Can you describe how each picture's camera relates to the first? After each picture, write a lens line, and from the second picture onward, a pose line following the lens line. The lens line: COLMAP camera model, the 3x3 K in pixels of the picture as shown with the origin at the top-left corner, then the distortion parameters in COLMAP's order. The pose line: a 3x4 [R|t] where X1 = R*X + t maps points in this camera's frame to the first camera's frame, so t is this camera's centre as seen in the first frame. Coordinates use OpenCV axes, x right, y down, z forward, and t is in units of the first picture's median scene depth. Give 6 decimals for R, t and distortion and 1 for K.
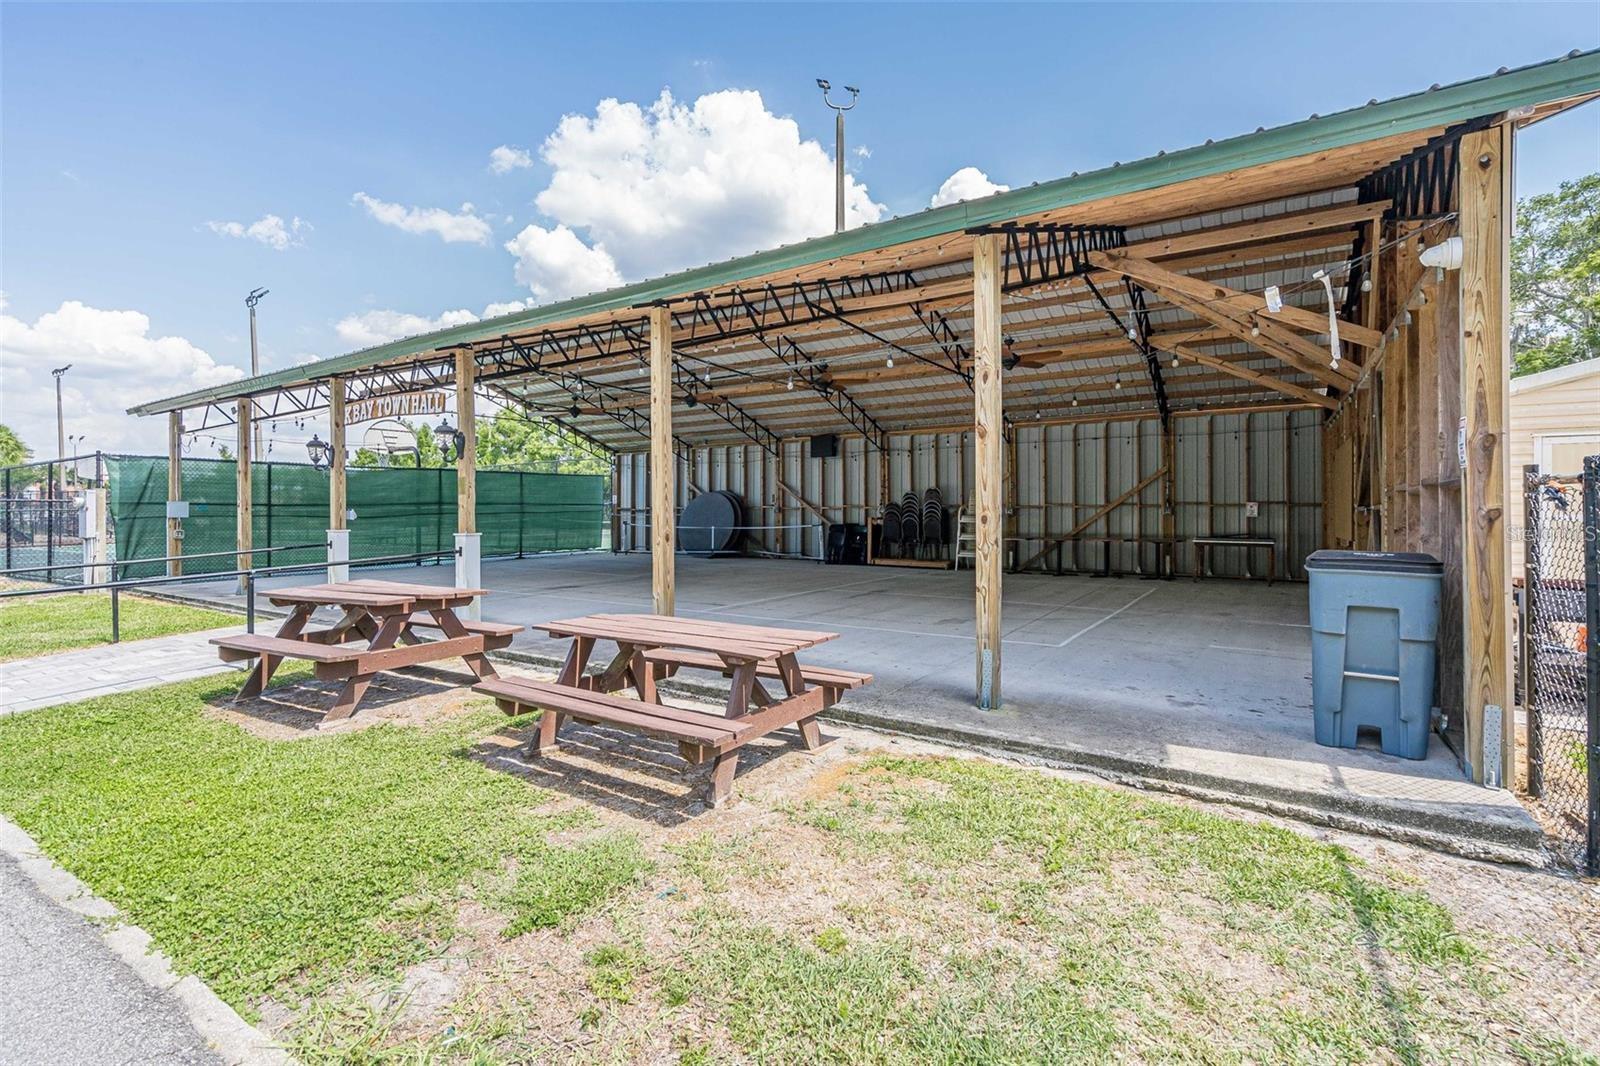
lens RADIAL K [[723.3, 0, 798.8], [0, 723.3, 508.5], [0, 0, 1]] dist [-0.017032, -0.000154]
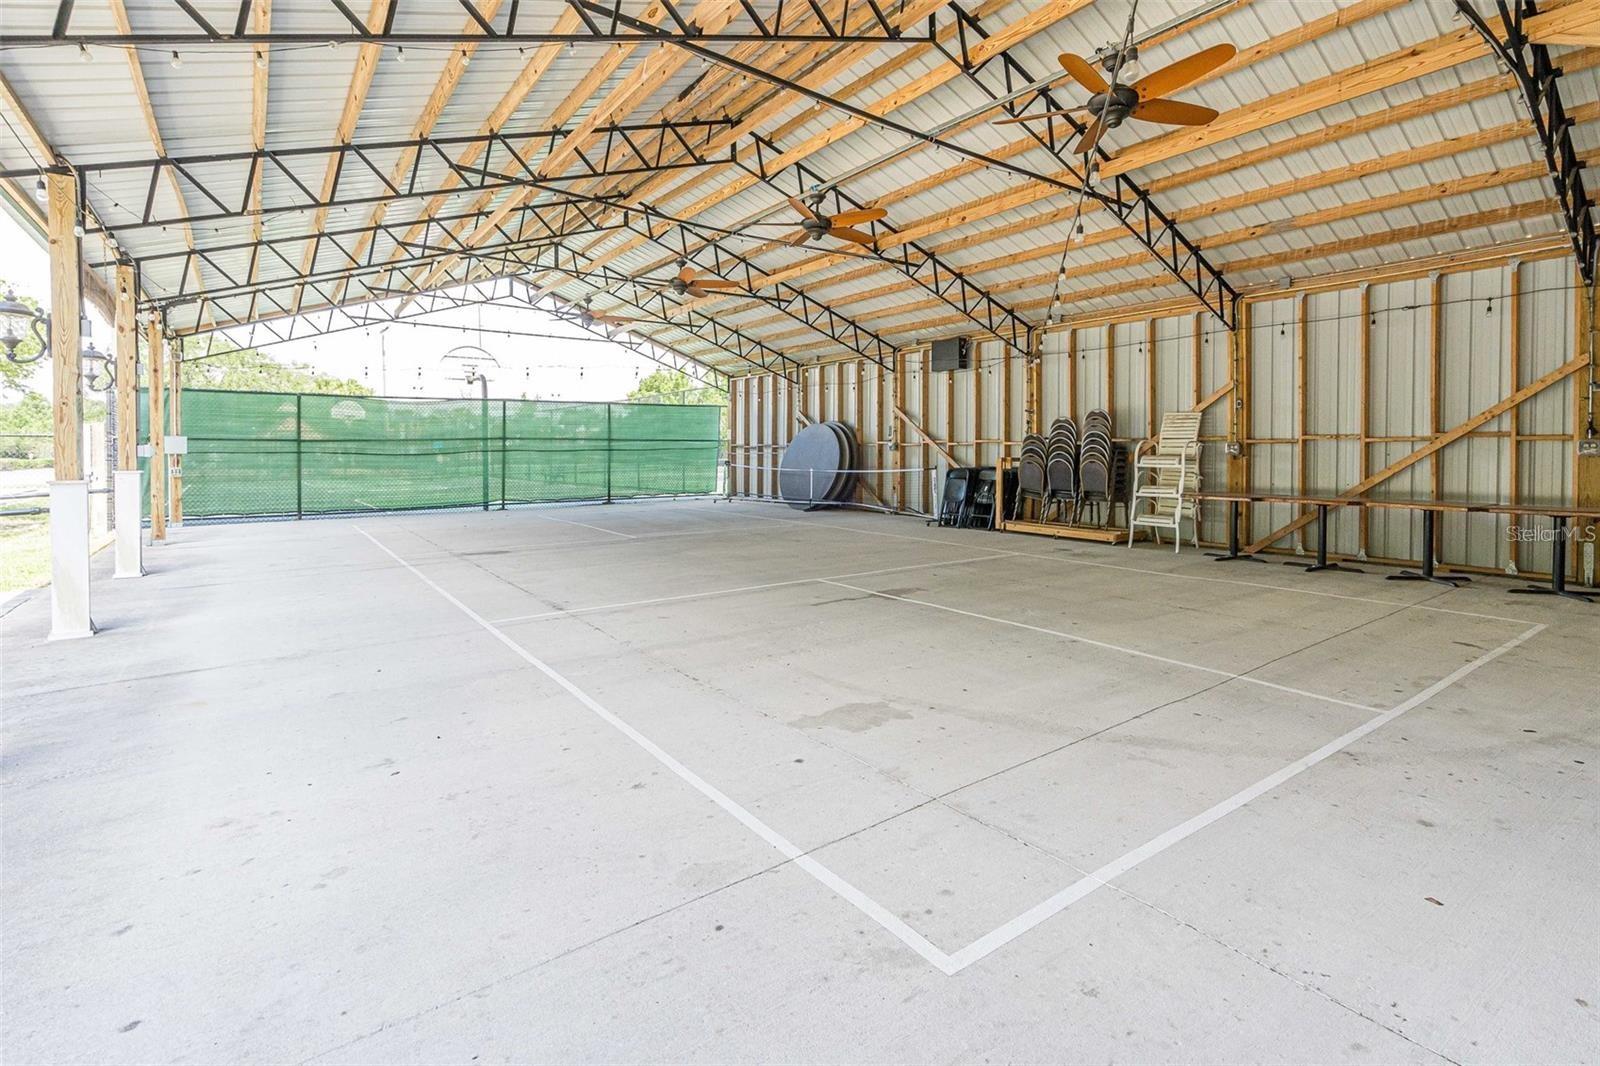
lens RADIAL K [[752.5, 0, 803.5], [0, 752.5, 460.0], [0, 0, 1]] dist [-0.000134, 0.000336]
pose [[0.939426, 0.006502, -0.342691, 0.163962], [-0.000851, 0.999861, 0.016637, 0.002888], [0.342752, -0.015338, 0.939301, 0.299155]]
